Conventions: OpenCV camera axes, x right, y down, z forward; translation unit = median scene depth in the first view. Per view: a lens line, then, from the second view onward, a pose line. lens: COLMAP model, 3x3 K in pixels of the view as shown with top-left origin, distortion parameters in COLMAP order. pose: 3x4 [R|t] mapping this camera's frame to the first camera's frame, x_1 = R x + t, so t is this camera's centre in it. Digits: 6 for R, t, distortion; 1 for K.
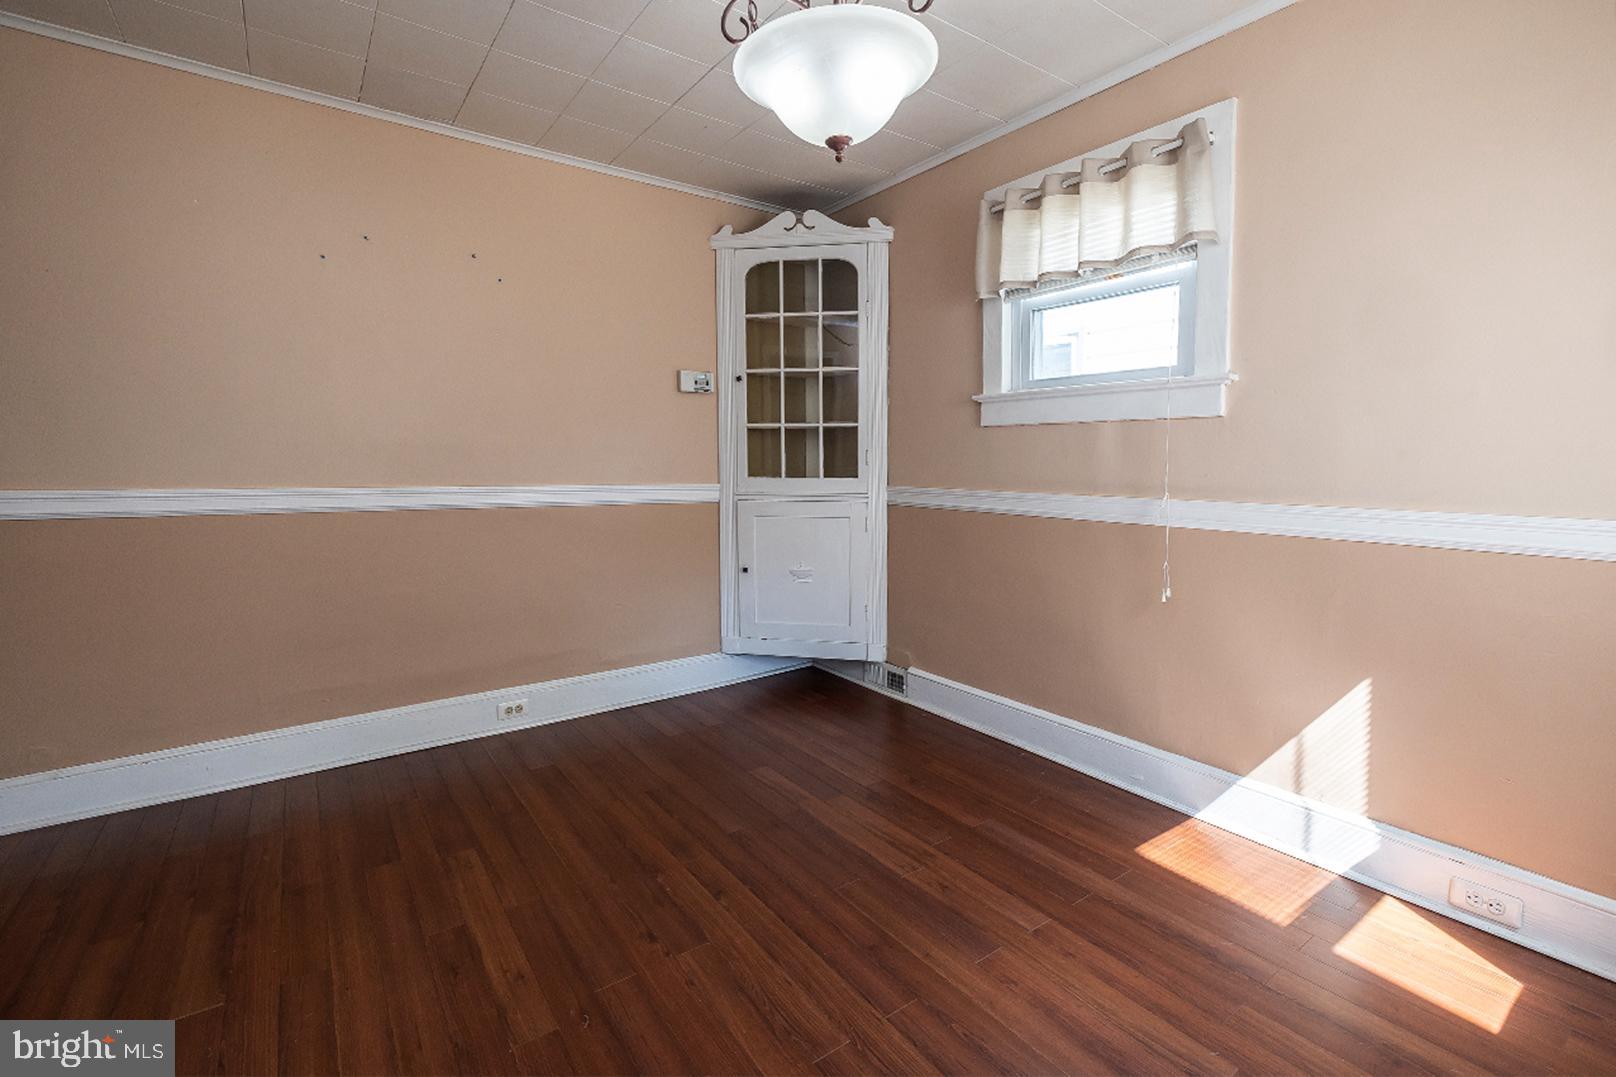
lens RADIAL K [[709.7, 0, 800.6], [0, 709.7, 515.7], [0, 0, 1]] dist [-0.000487, -0.000198]
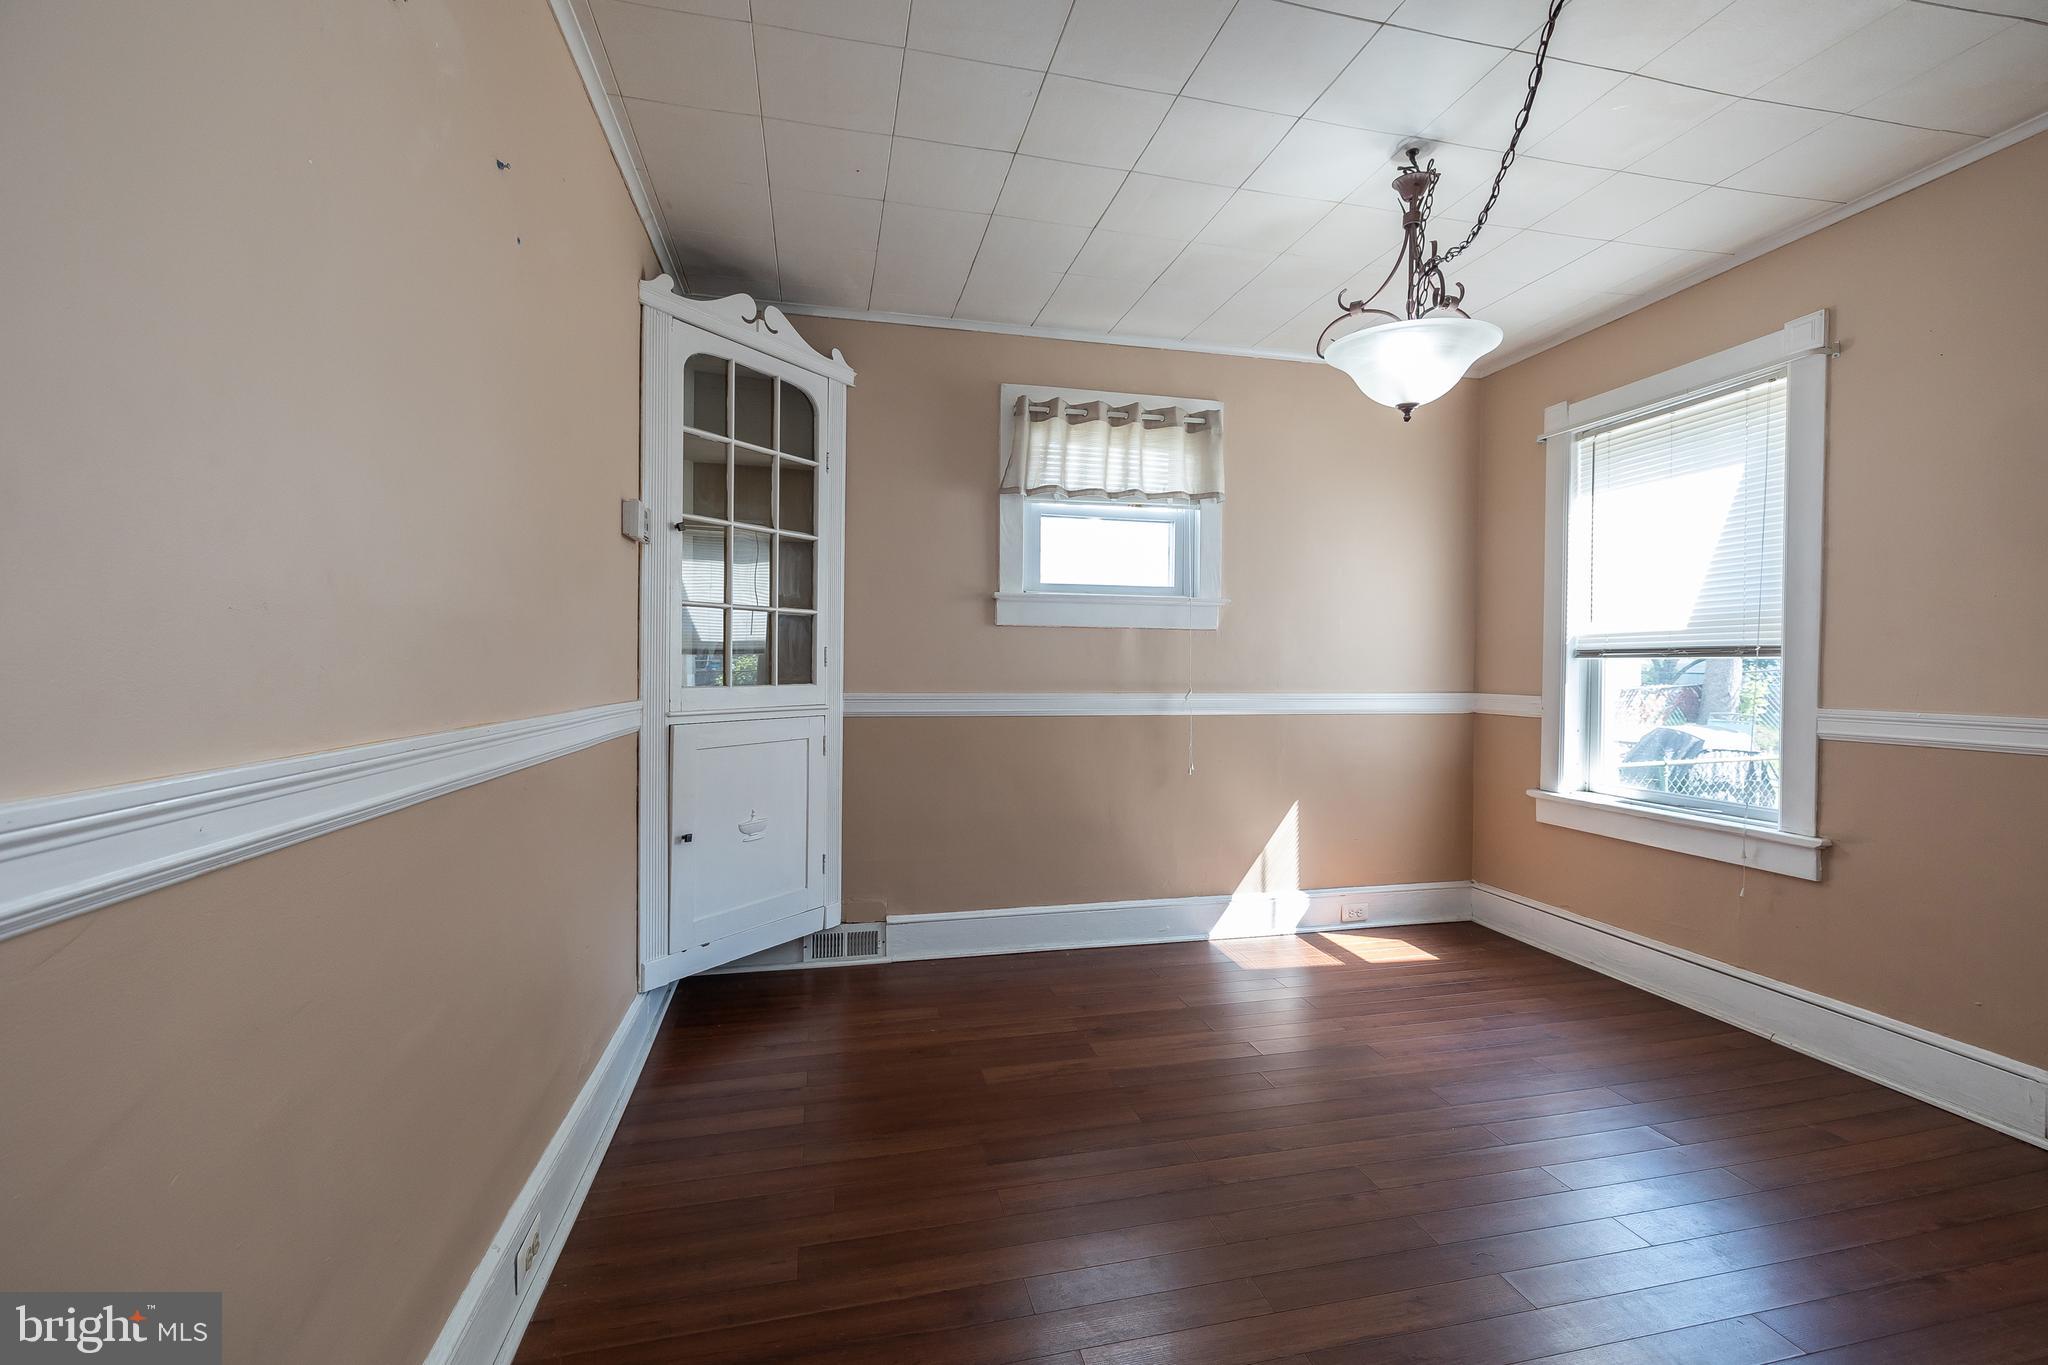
lens RADIAL K [[861.8, 0, 1026.2], [0, 861.8, 672.2], [0, 0, 1]] dist [0.000536, -0.000126]
pose [[0.381185, -0.009928, 0.924445, -0.810614], [0.065699, 0.997705, -0.016375, -0.043532], [-0.922161, 0.066977, 0.380963, 0.548022]]
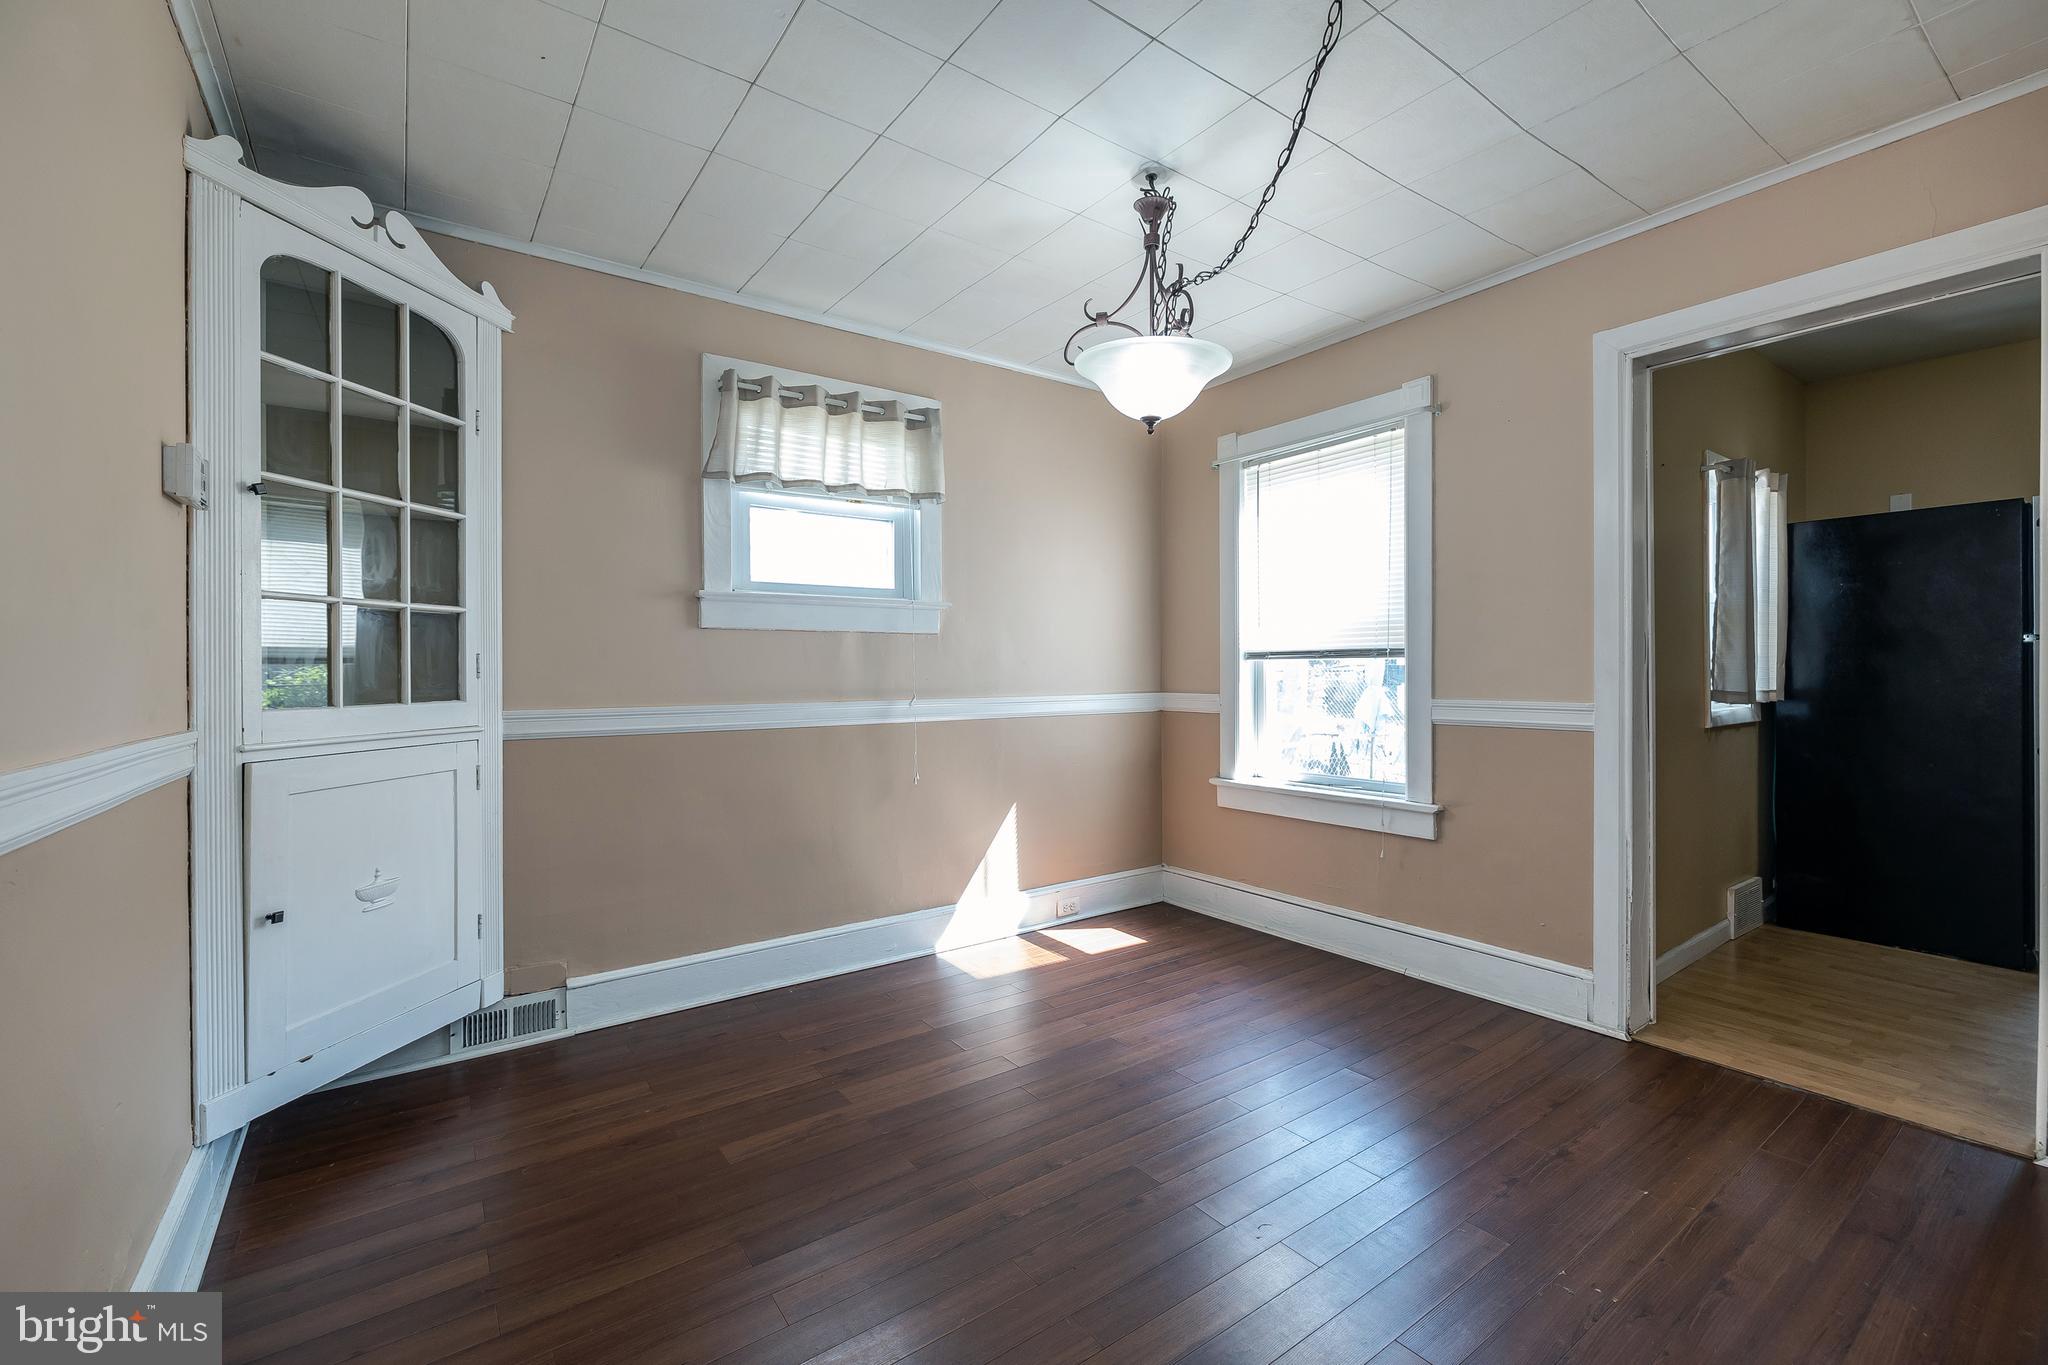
lens RADIAL K [[861.8, 0, 1026.2], [0, 861.8, 672.2], [0, 0, 1]] dist [0.000536, -0.000126]
pose [[-0.002936, -0.007636, 0.999967, -0.769411], [0.082730, 0.996541, 0.007853, -0.052588], [-0.996568, 0.082751, -0.002294, 0.648843]]
